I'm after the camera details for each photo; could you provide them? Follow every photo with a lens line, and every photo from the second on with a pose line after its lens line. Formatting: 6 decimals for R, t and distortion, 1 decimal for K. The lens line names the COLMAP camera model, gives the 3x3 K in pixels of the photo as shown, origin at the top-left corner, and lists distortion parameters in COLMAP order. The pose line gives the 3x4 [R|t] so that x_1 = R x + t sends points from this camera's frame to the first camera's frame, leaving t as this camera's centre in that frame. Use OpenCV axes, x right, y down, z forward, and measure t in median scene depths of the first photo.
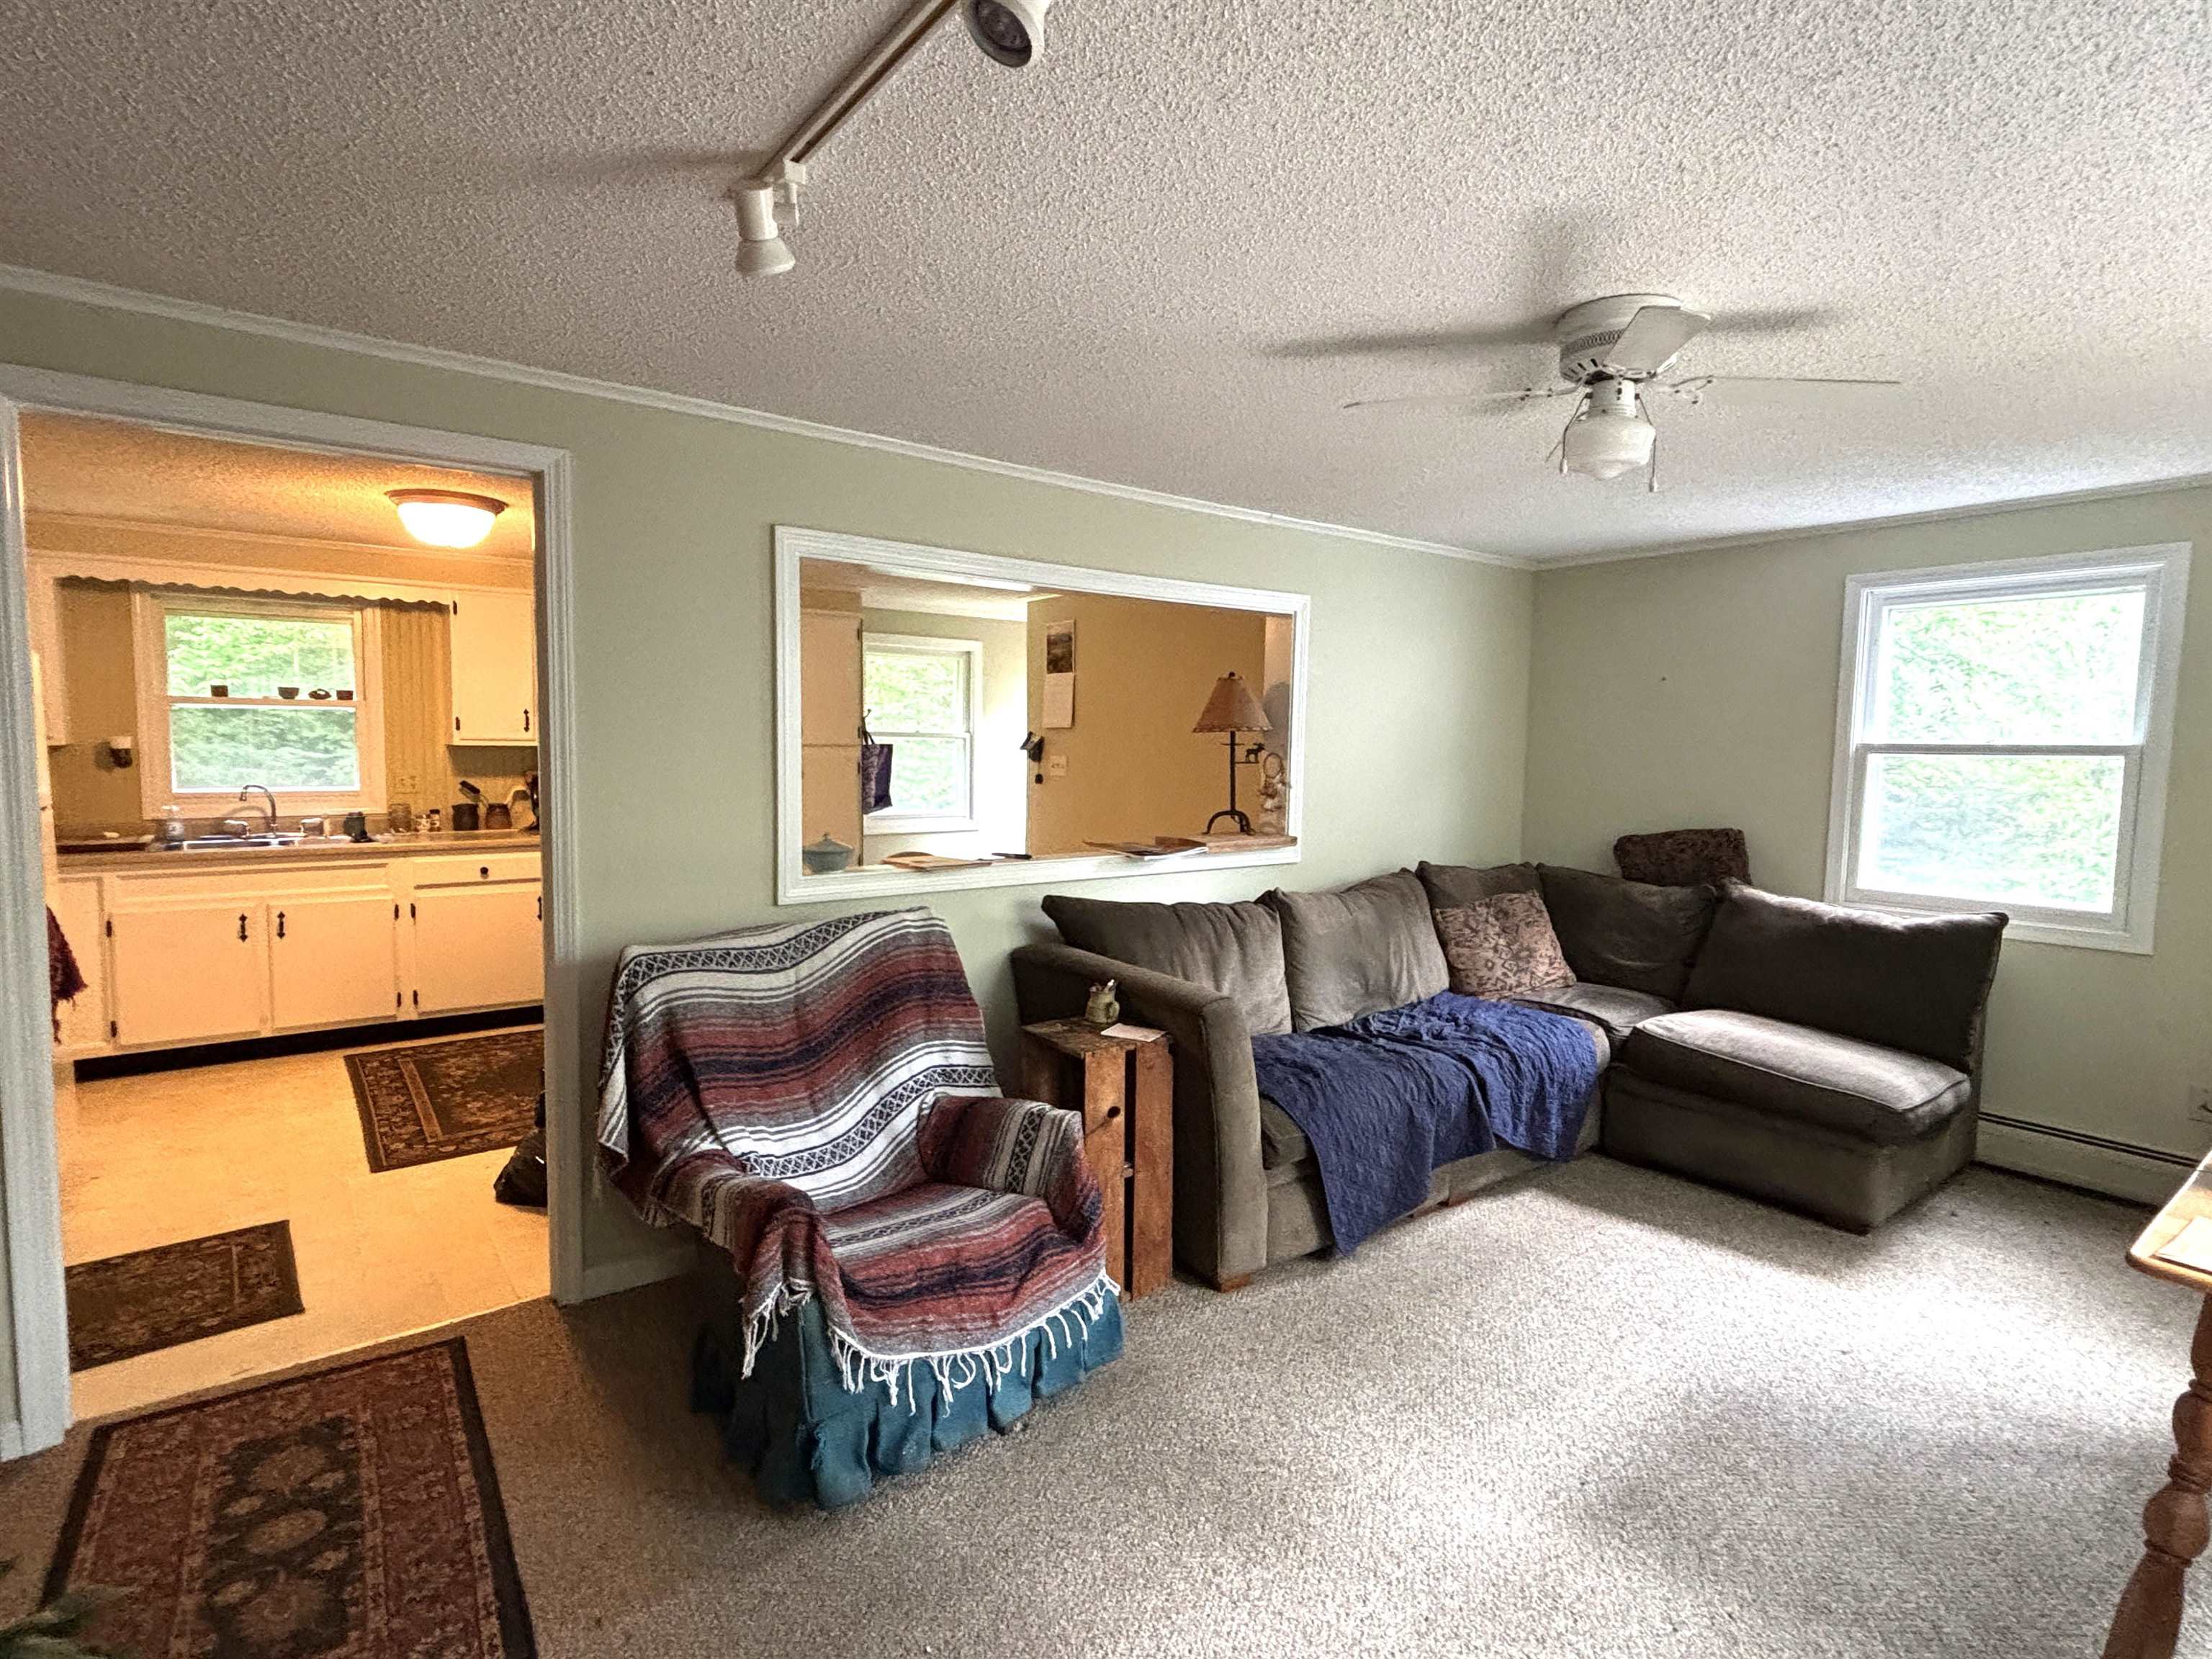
lens RADIAL K [[1108.0, 0, 1106.0], [0, 1108.0, 829.5], [0, 0, 1]] dist [-0.003326, -0.000978]
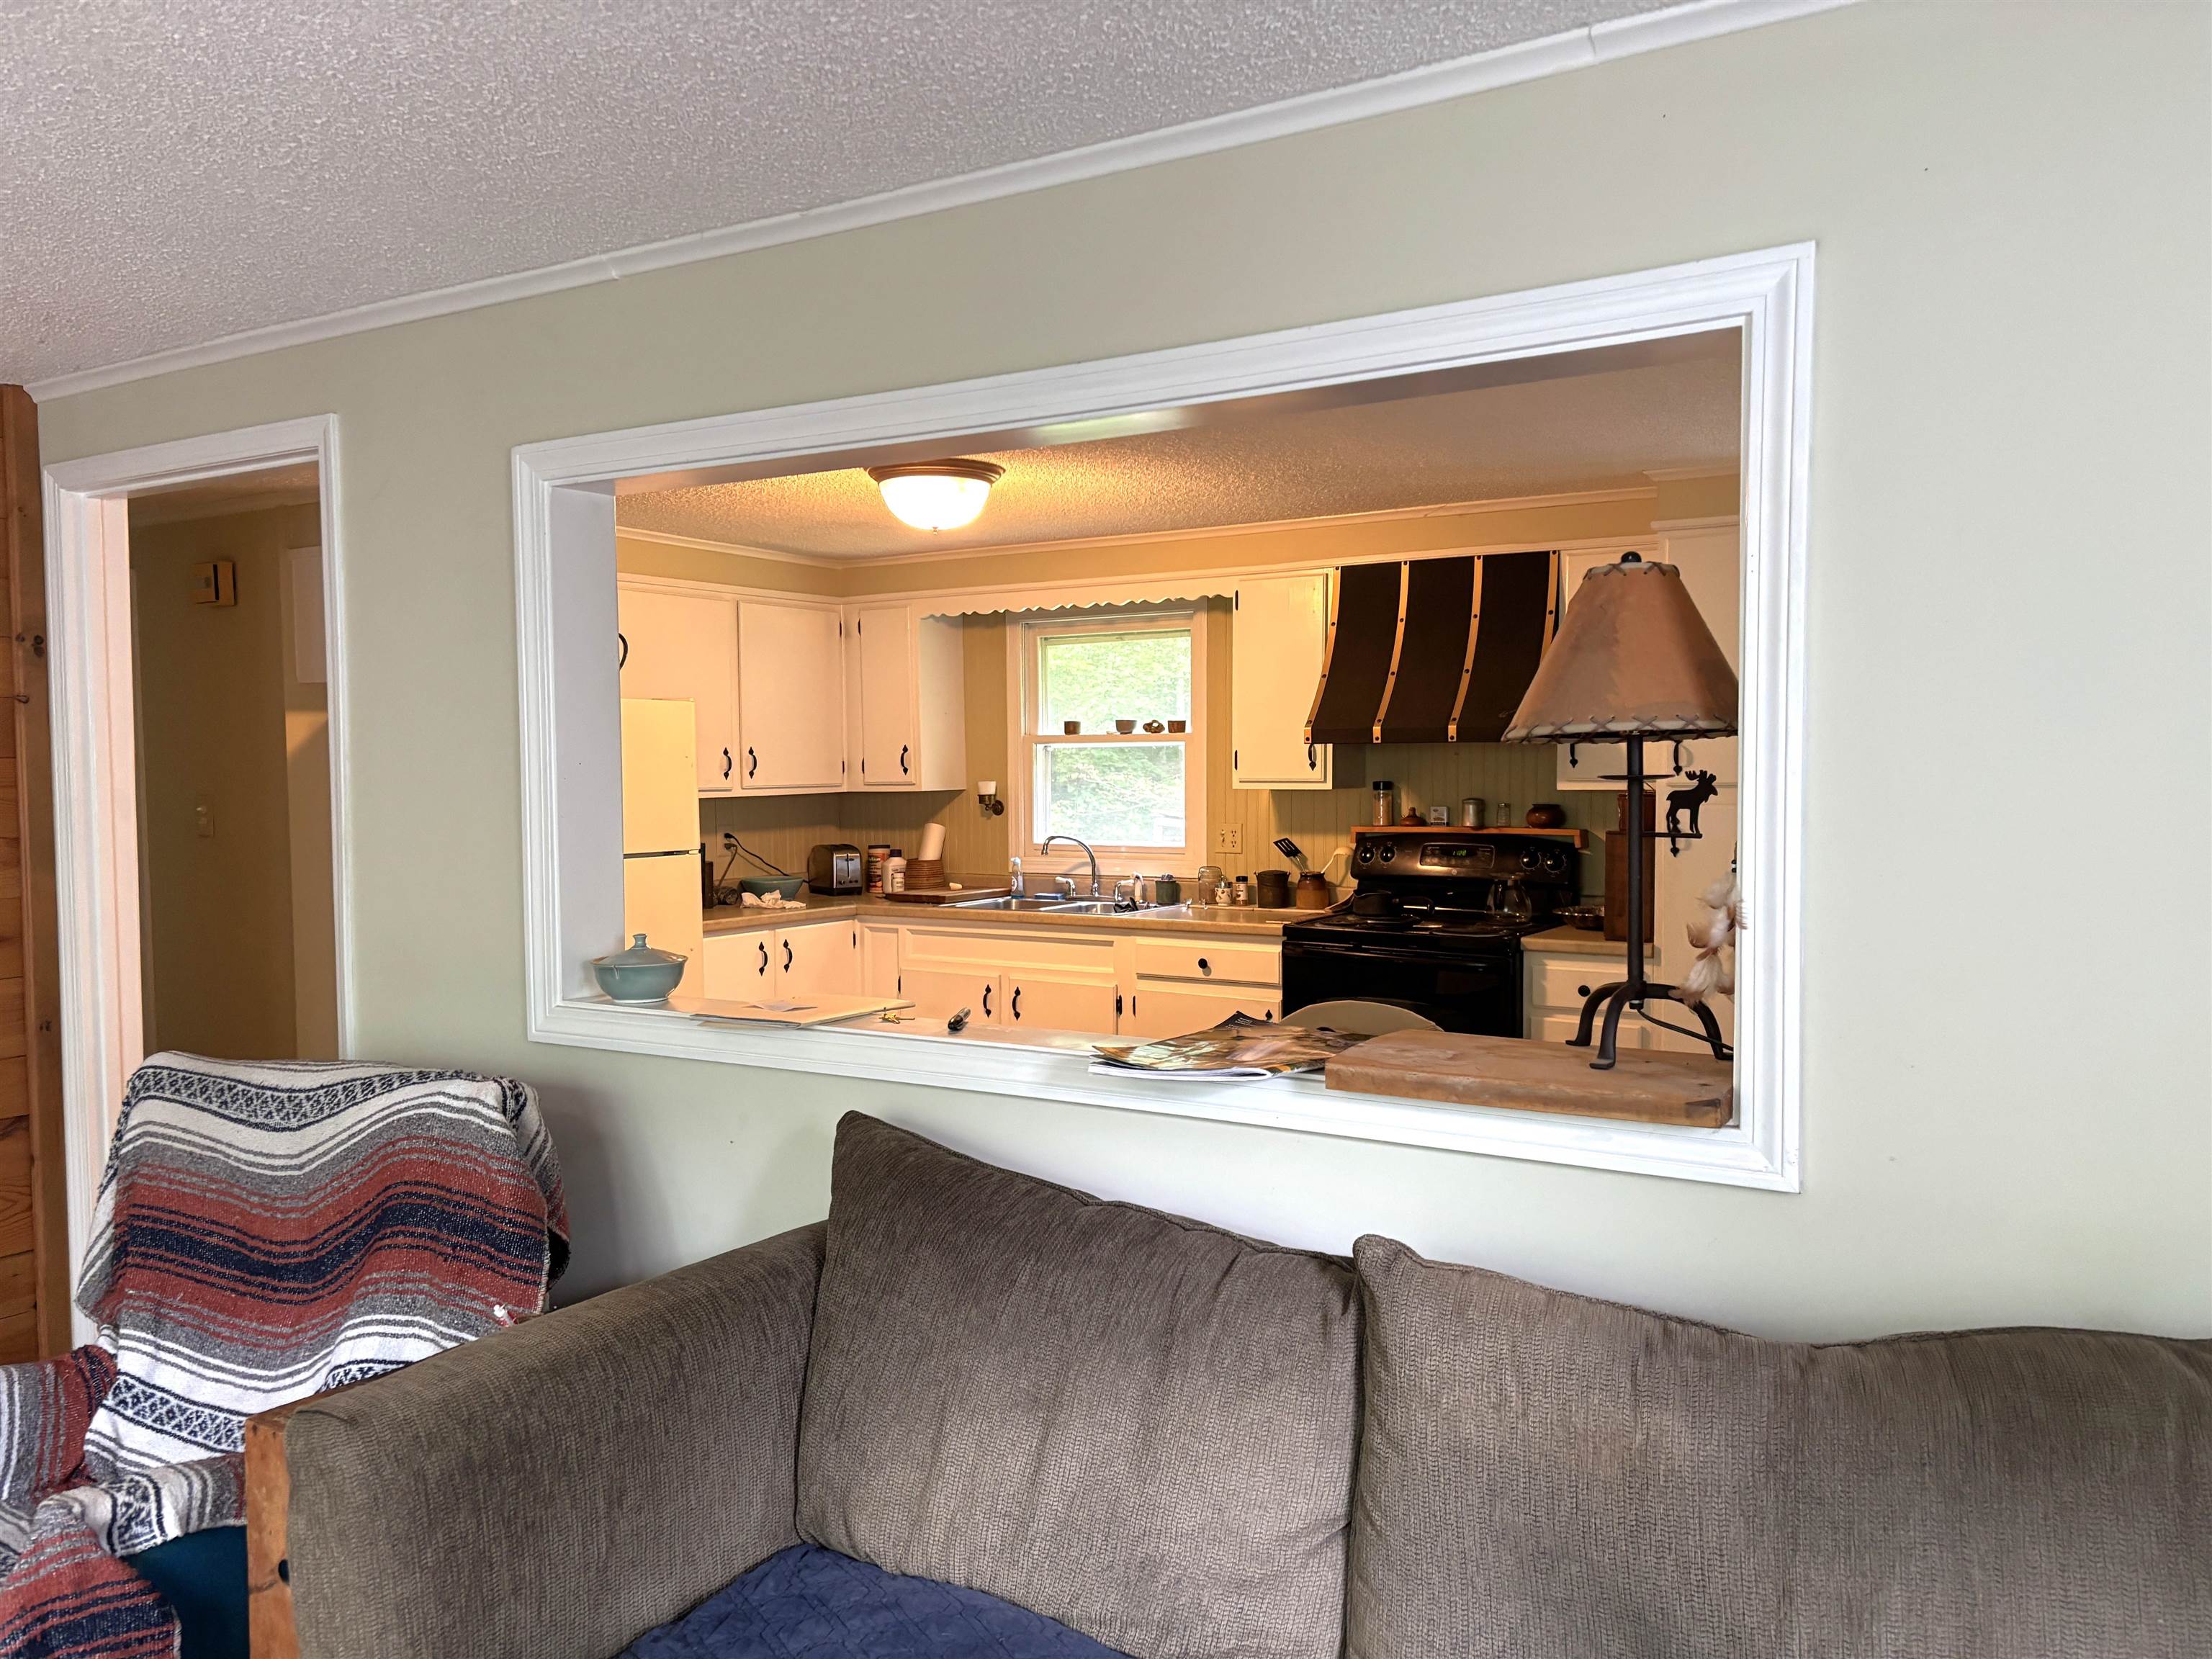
lens RADIAL K [[1647.6, 0, 1108.1], [0, 1647.6, 845.4], [0, 0, 1]] dist [0.019913, 0.008407]
pose [[0.363255, 0.028797, -0.931245, 0.420131], [-0.065728, 0.997824, 0.005217, -0.042071], [0.929368, 0.059314, 0.364357, 0.567085]]
